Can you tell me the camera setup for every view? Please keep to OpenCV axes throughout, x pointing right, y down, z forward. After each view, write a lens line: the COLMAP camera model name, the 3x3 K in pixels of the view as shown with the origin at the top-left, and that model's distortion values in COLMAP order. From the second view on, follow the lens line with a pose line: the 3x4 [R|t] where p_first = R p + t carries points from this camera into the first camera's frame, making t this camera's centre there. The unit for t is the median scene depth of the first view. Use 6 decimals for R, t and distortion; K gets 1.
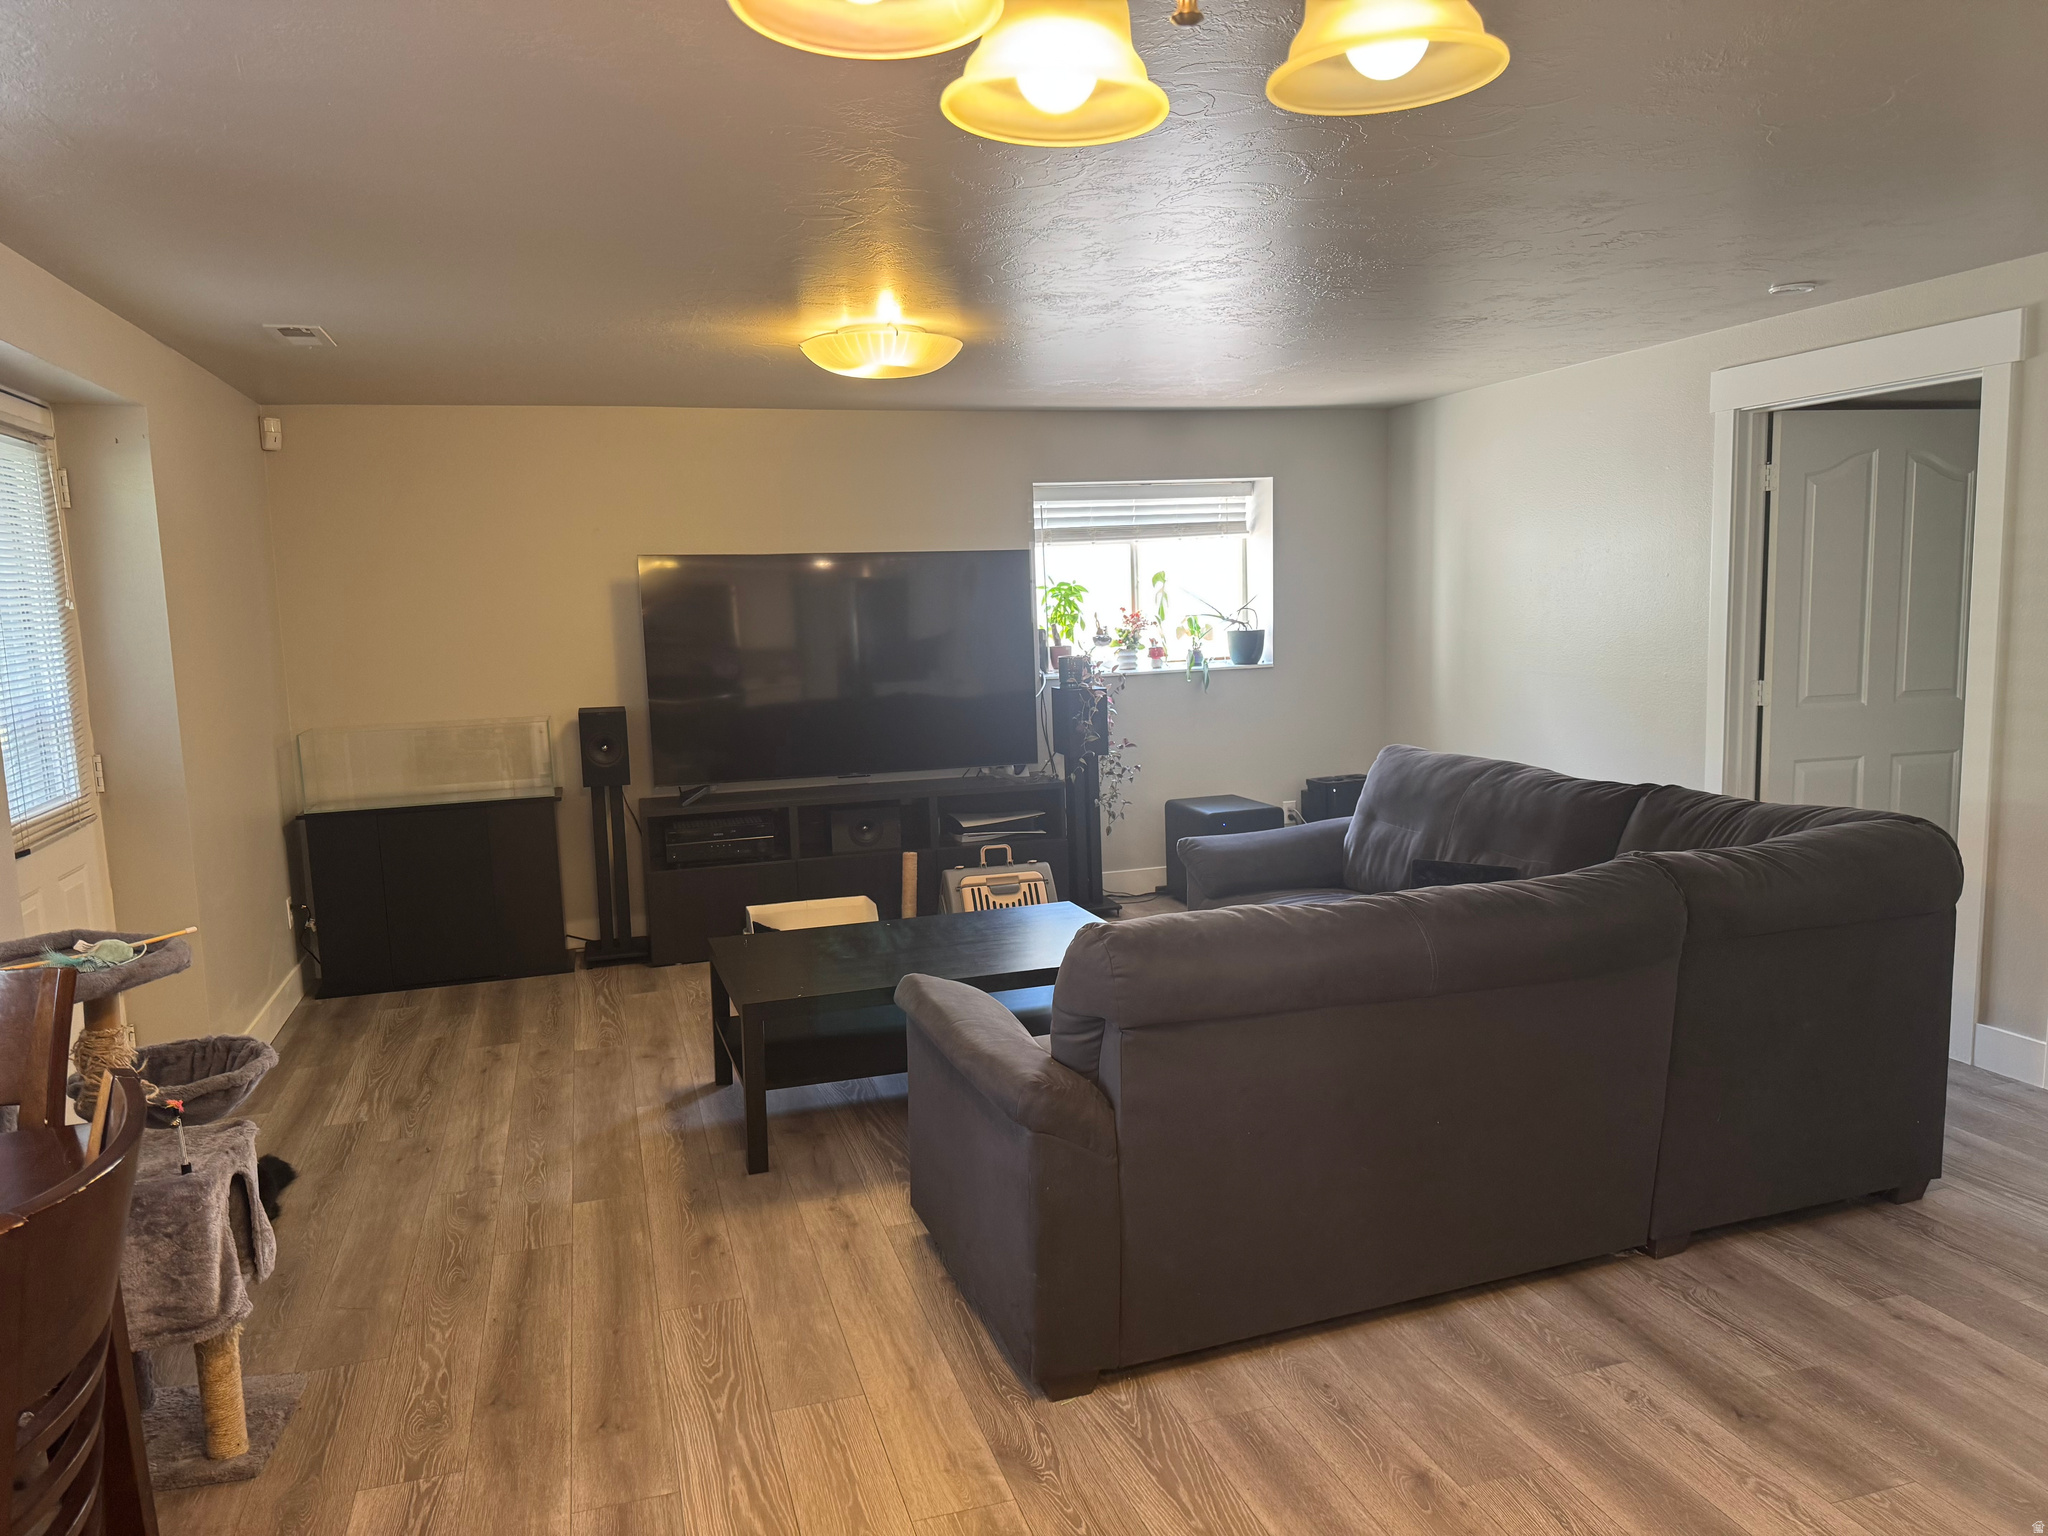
lens RADIAL K [[1518.7, 0, 1022.1], [0, 1518.7, 785.4], [0, 0, 1]] dist [0.077643, -0.000443]
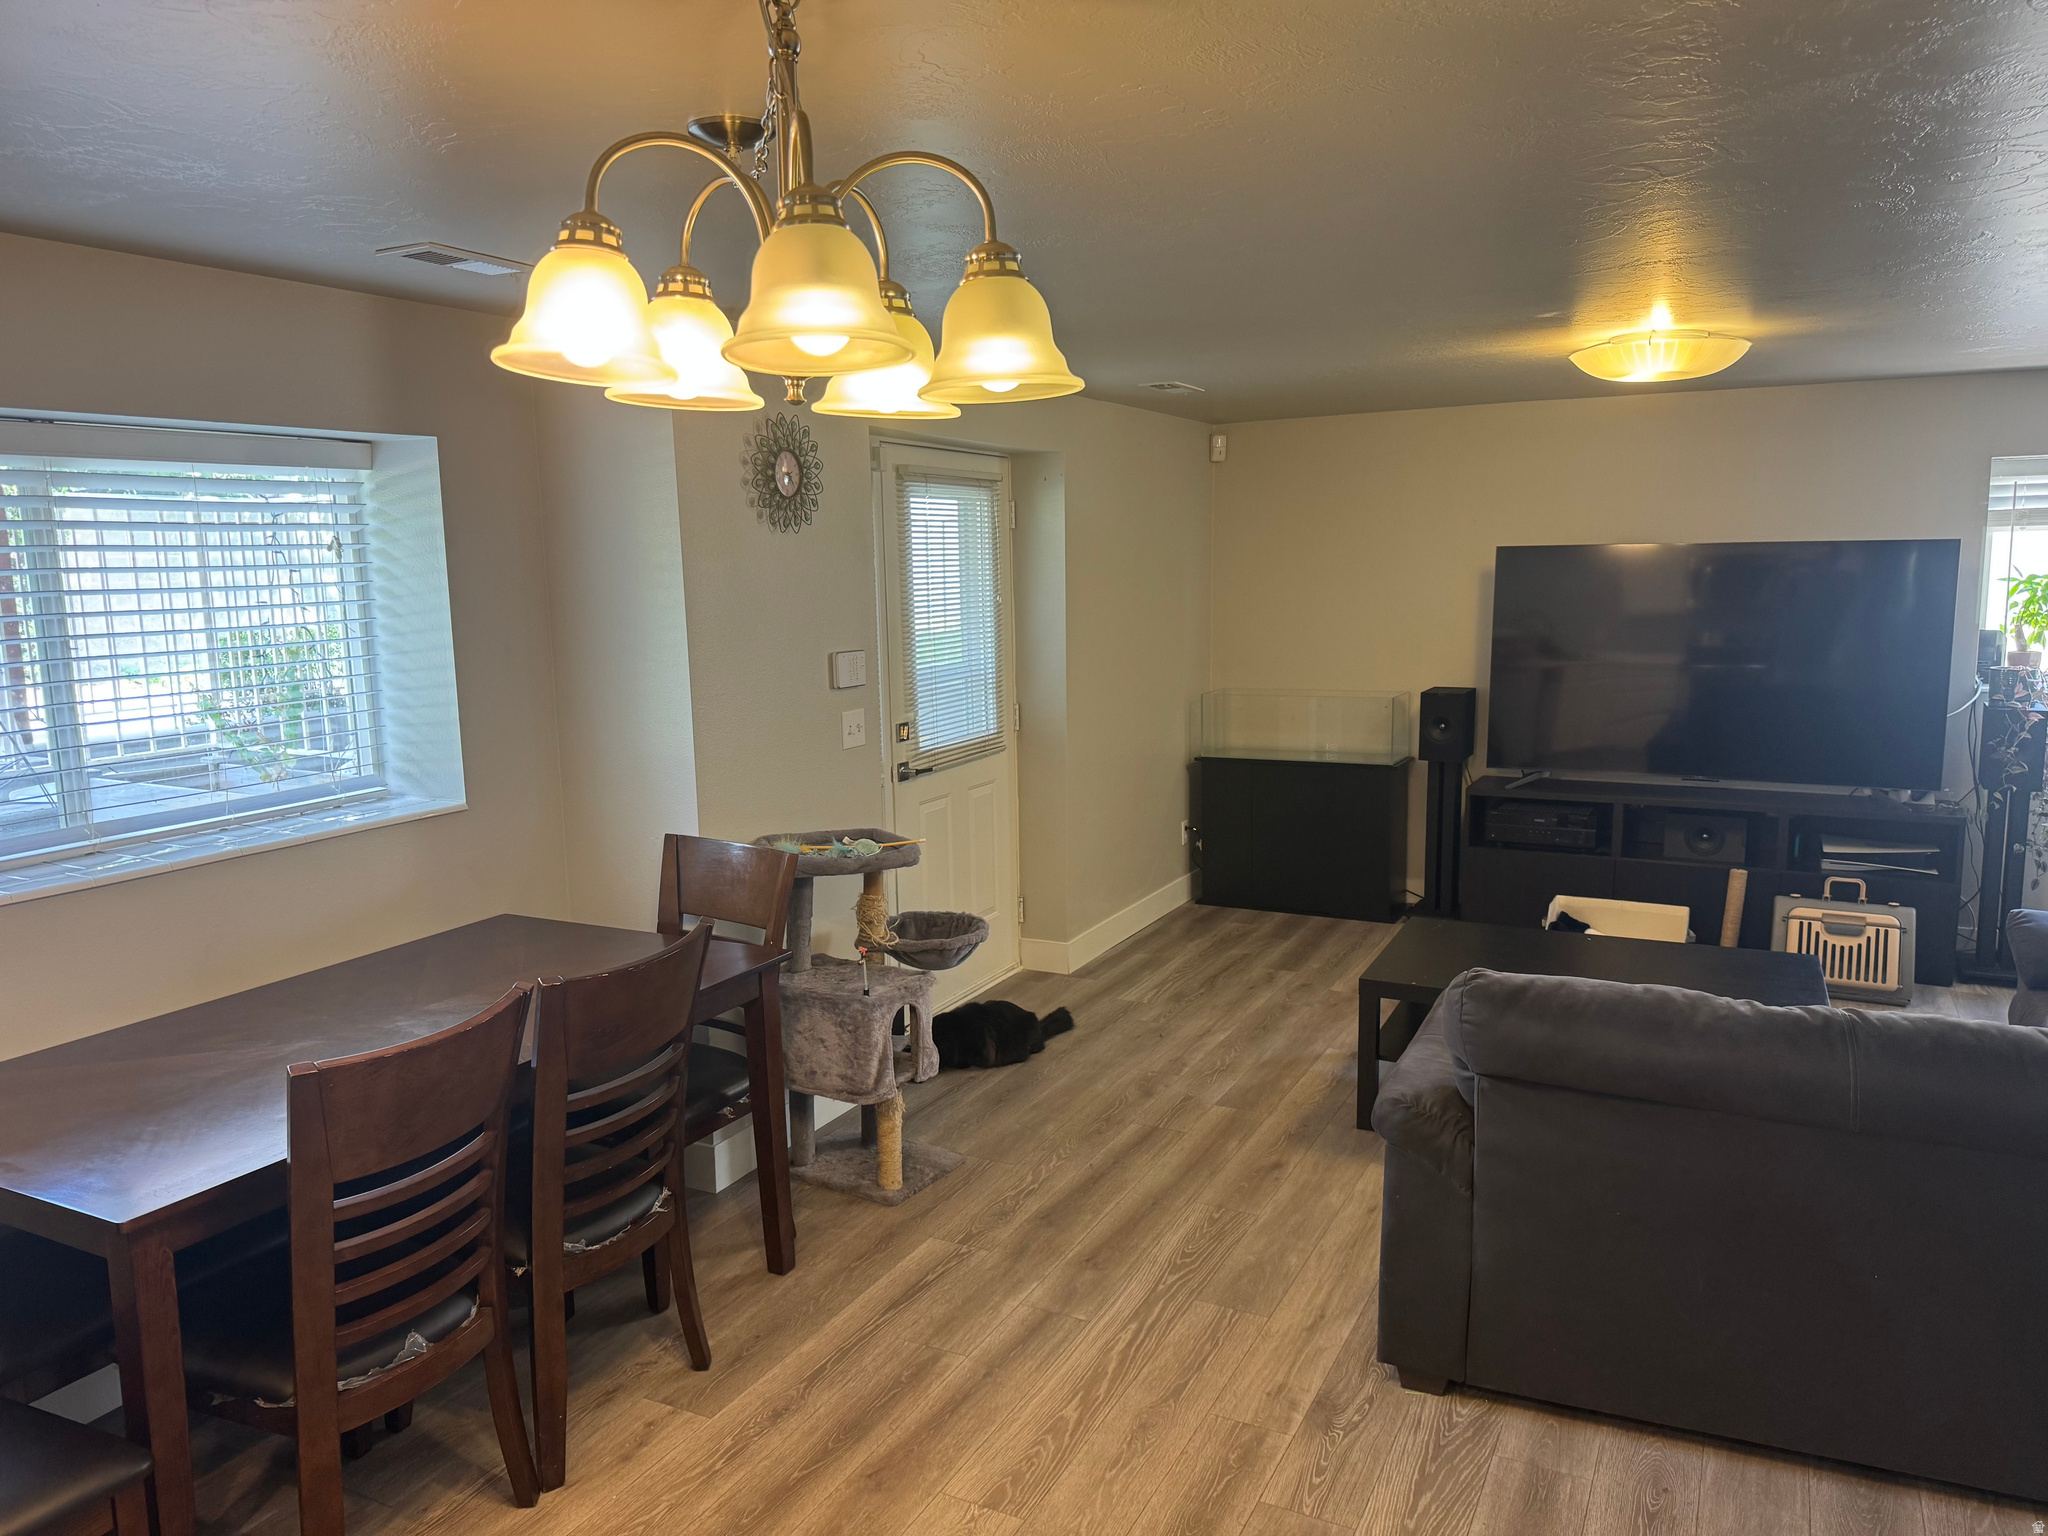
lens RADIAL K [[1520.1, 0, 1024.0], [0, 1520.1, 768.0], [0, 0, 1]] dist [0.379143, -0.473200]
pose [[0.734865, 0.119250, -0.667648, 0.341772], [-0.097229, 0.992776, 0.070303, -0.059426], [0.671208, 0.013252, 0.741150, -0.024157]]
